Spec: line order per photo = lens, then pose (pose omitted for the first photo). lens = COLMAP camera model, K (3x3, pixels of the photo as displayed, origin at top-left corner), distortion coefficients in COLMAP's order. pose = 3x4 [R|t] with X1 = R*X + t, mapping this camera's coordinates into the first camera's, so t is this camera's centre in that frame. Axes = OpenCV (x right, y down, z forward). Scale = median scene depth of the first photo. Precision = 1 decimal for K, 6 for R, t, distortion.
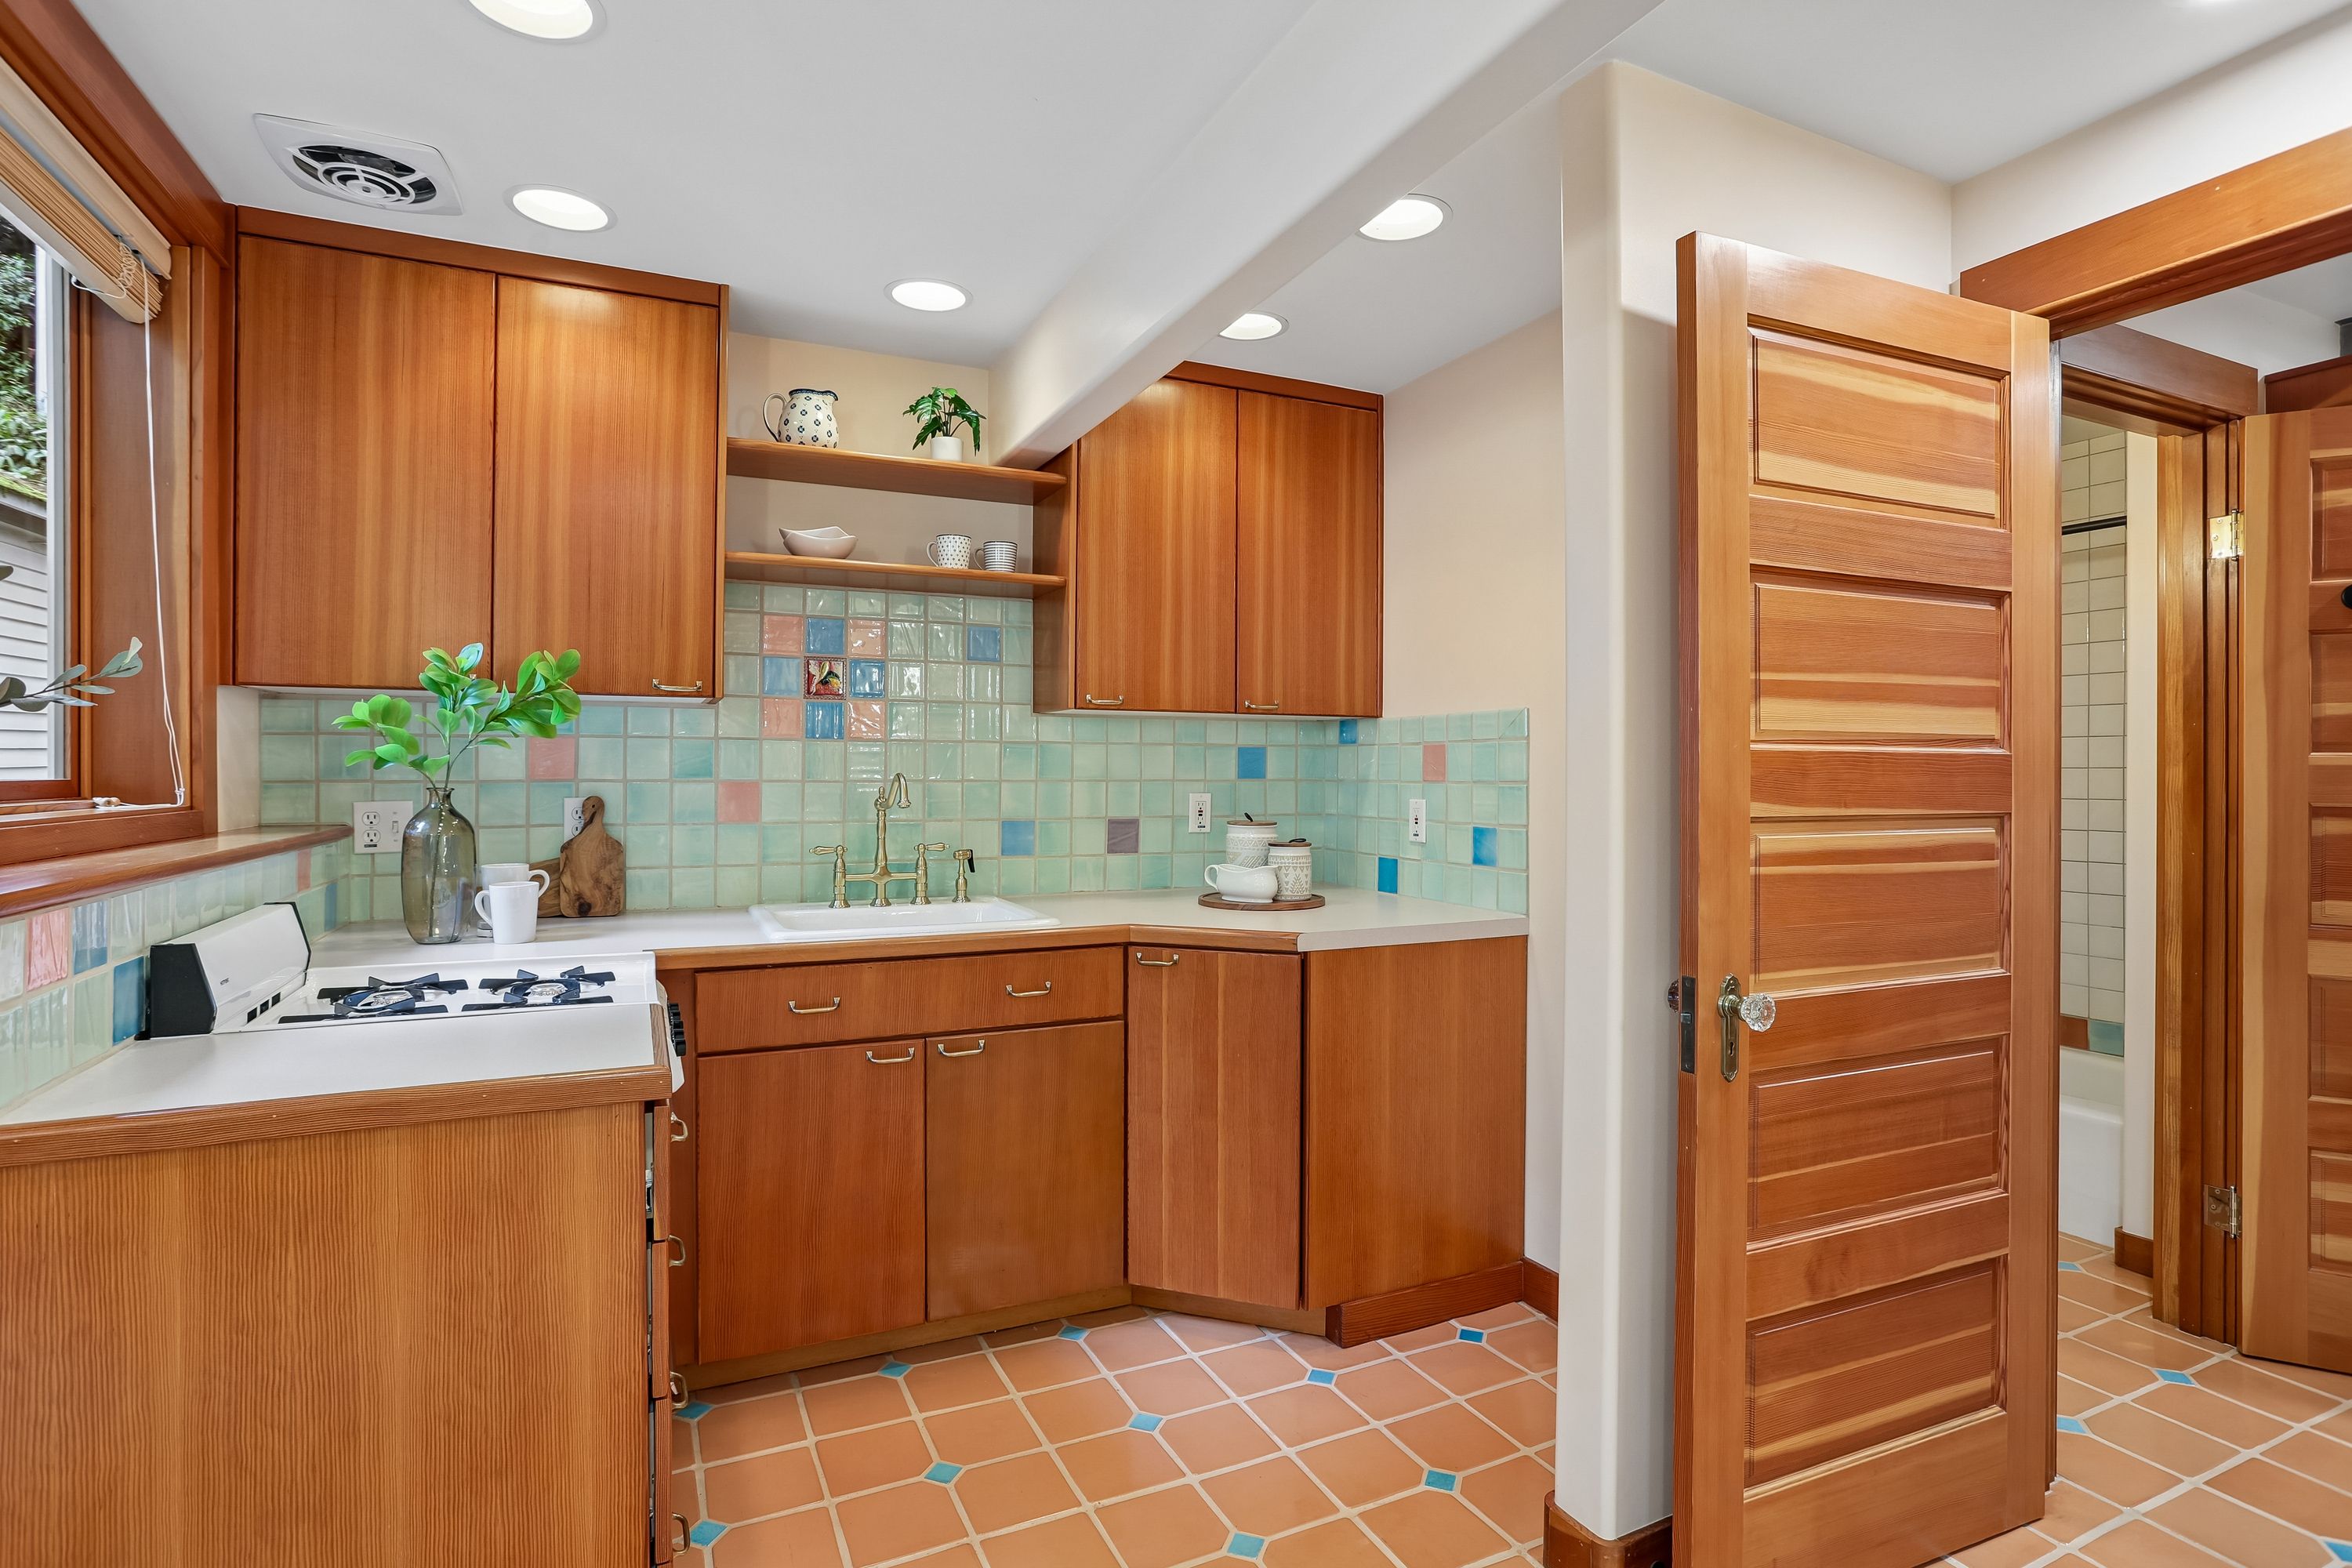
lens RADIAL K [[1224.6, 0, 1184.2], [0, 1224.6, 781.4], [0, 0, 1]] dist [-0.067591, 0.021732]
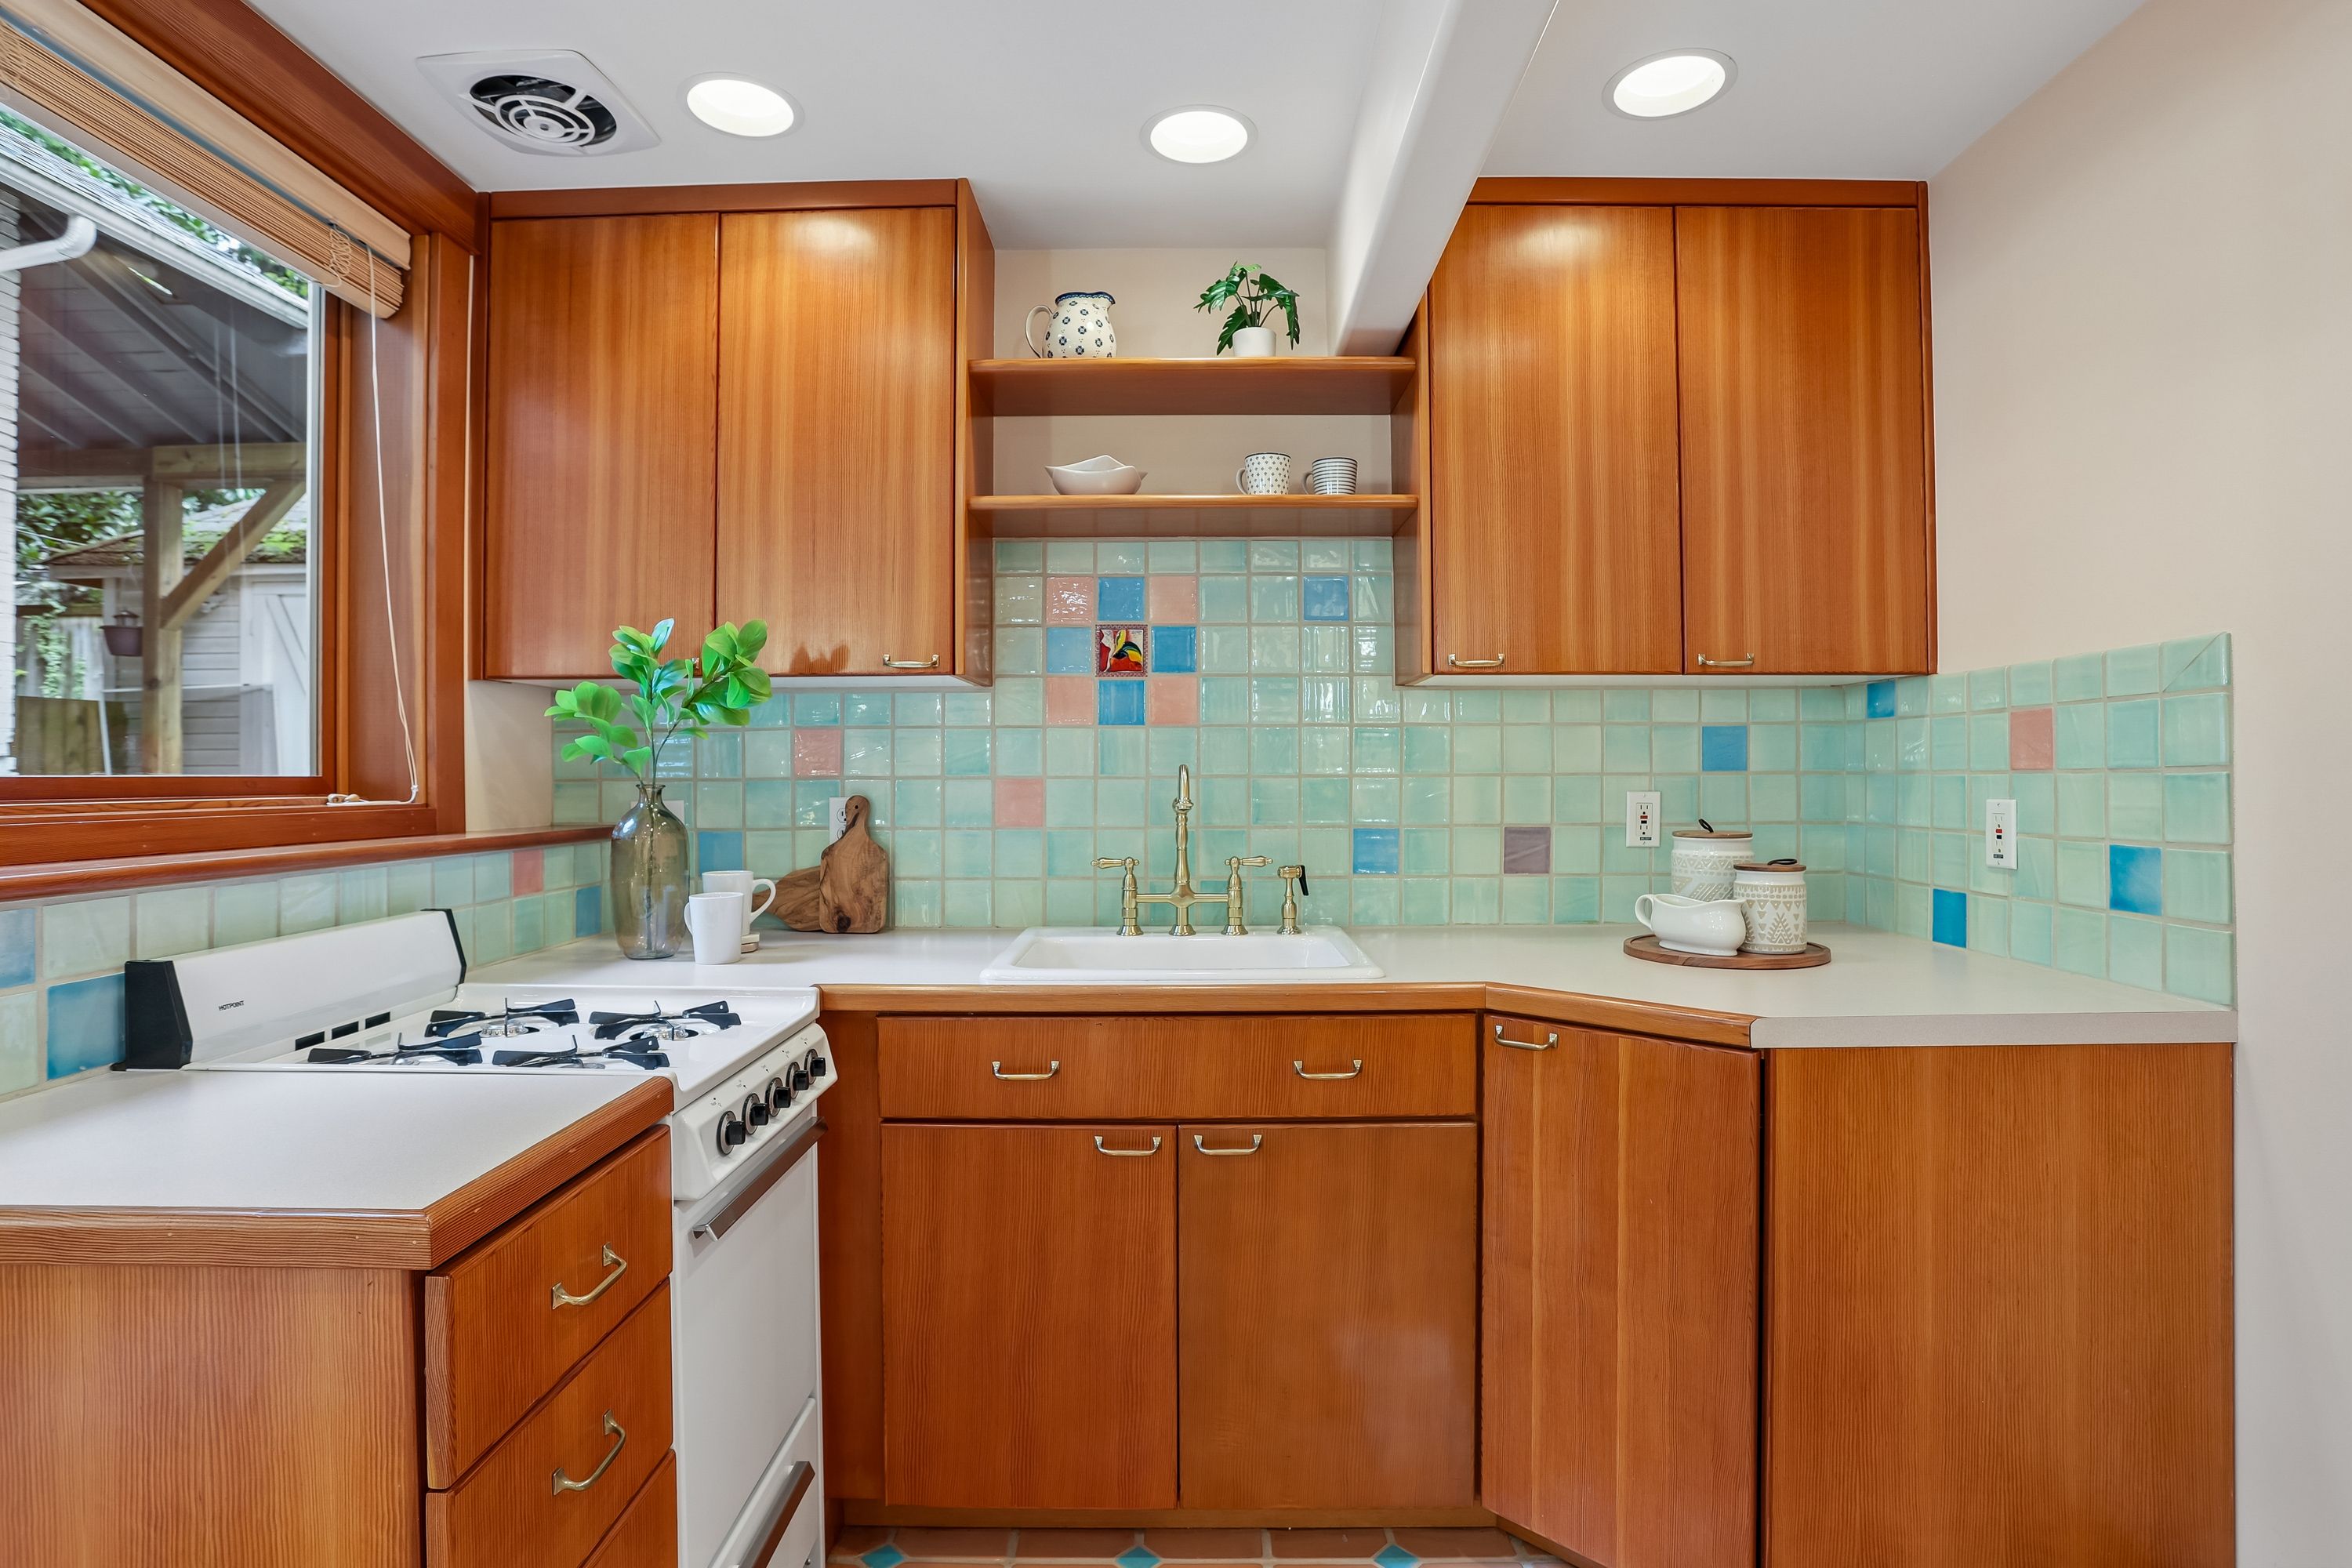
lens RADIAL K [[1224.6, 0, 1087.8], [0, 1224.6, 769.9], [0, 0, 1]] dist [-0.067591, 0.021732]
pose [[0.881158, -0.010626, -0.472703, 0.078286], [0.004648, 0.999894, -0.013813, 0.006748], [0.472800, 0.009975, 0.881113, 0.291748]]
